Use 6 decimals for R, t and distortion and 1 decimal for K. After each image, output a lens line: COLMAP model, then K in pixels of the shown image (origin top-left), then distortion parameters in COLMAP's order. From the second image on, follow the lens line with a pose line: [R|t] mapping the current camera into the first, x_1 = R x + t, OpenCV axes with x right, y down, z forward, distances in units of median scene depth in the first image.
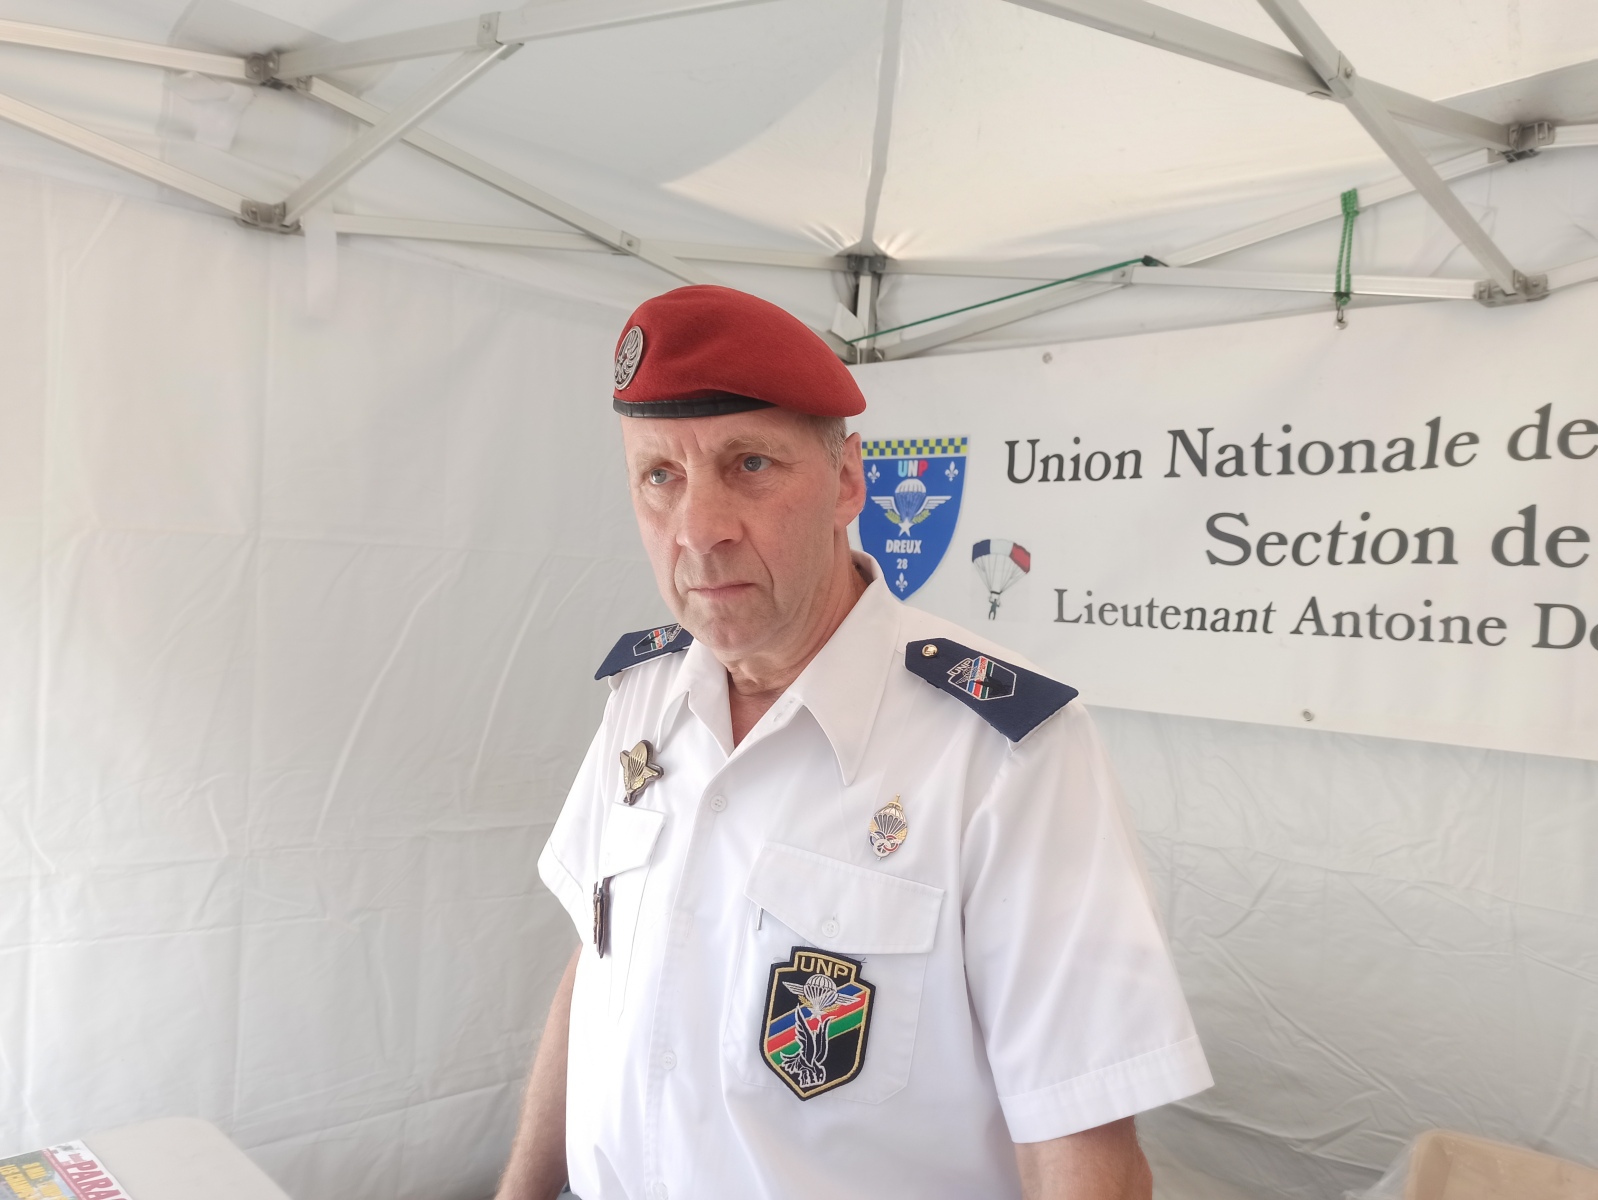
lens RADIAL K [[1190.8, 0, 787.6], [0, 1190.8, 610.8], [0, 0, 1]] dist [0.060340, -0.051473]
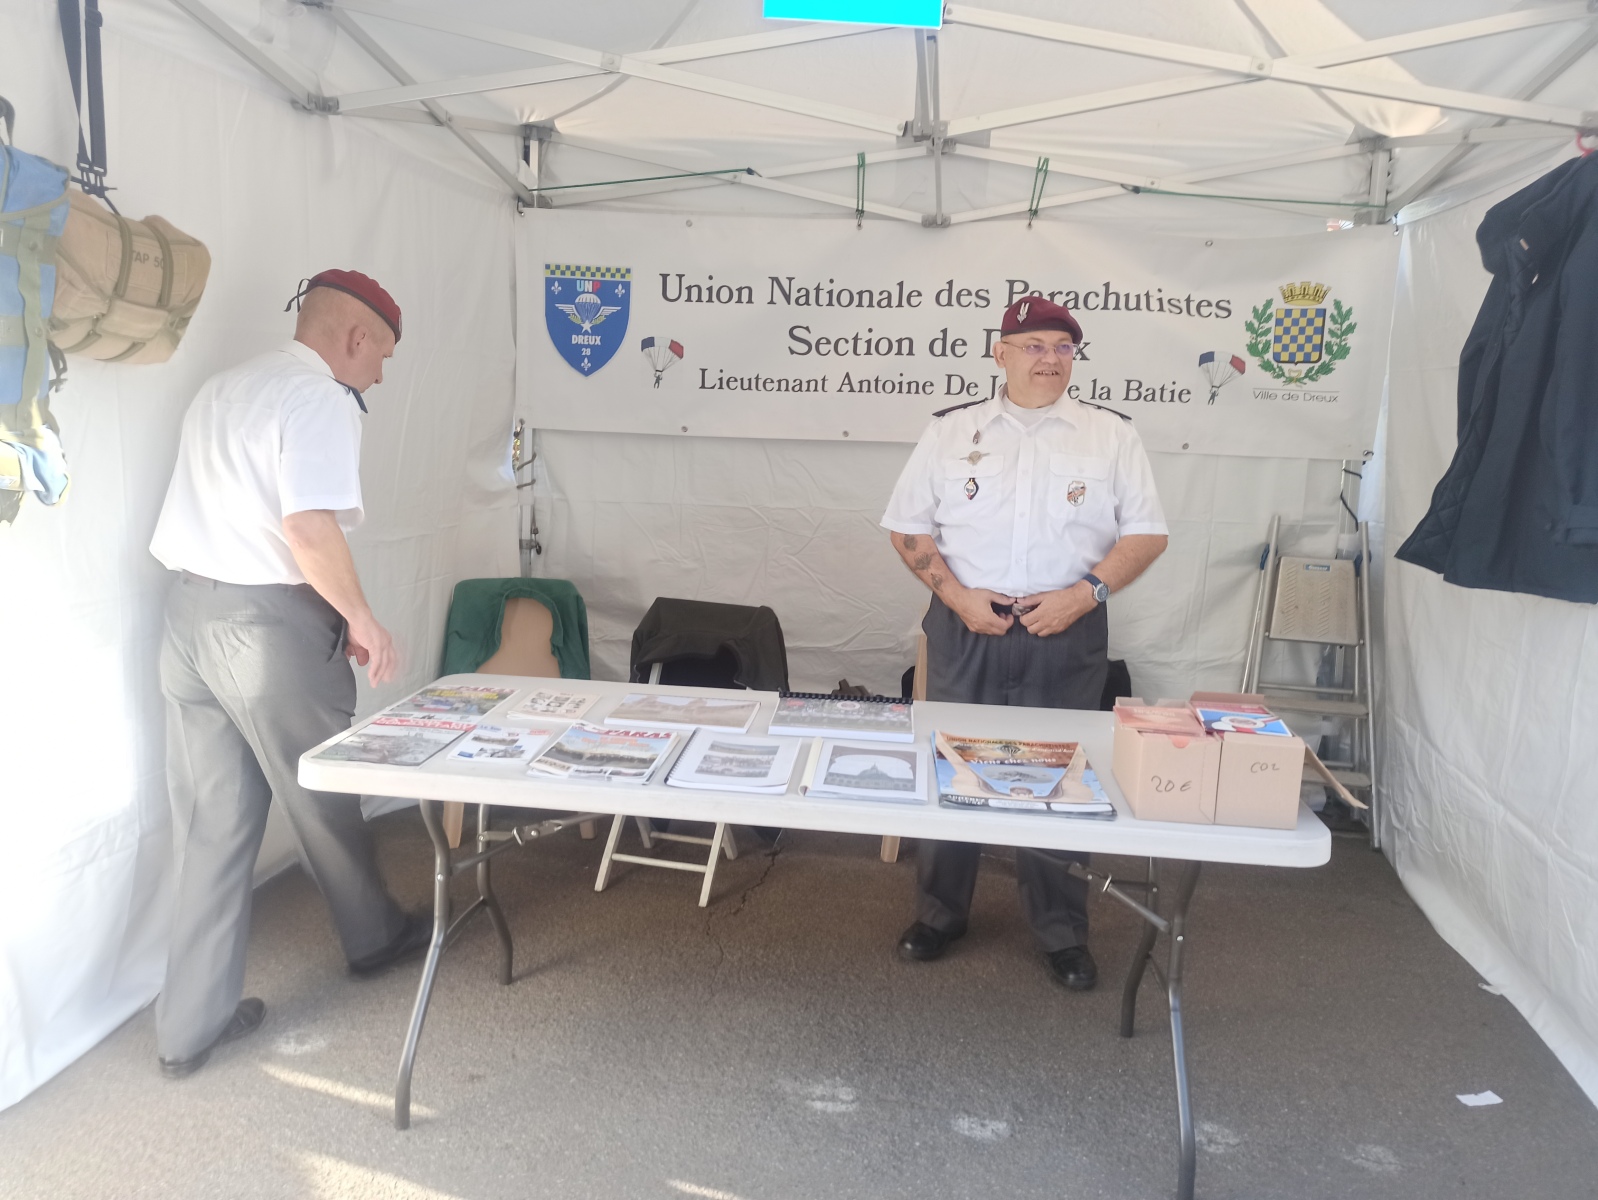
lens RADIAL K [[1190.8, 0, 802.0], [0, 1190.8, 618.3], [0, 0, 1]] dist [0.060340, -0.051473]
pose [[0.772922, -0.139517, 0.618973, -0.840519], [0.016561, 0.979630, 0.200129, -0.008647], [-0.634285, -0.144433, 0.759488, -0.467638]]
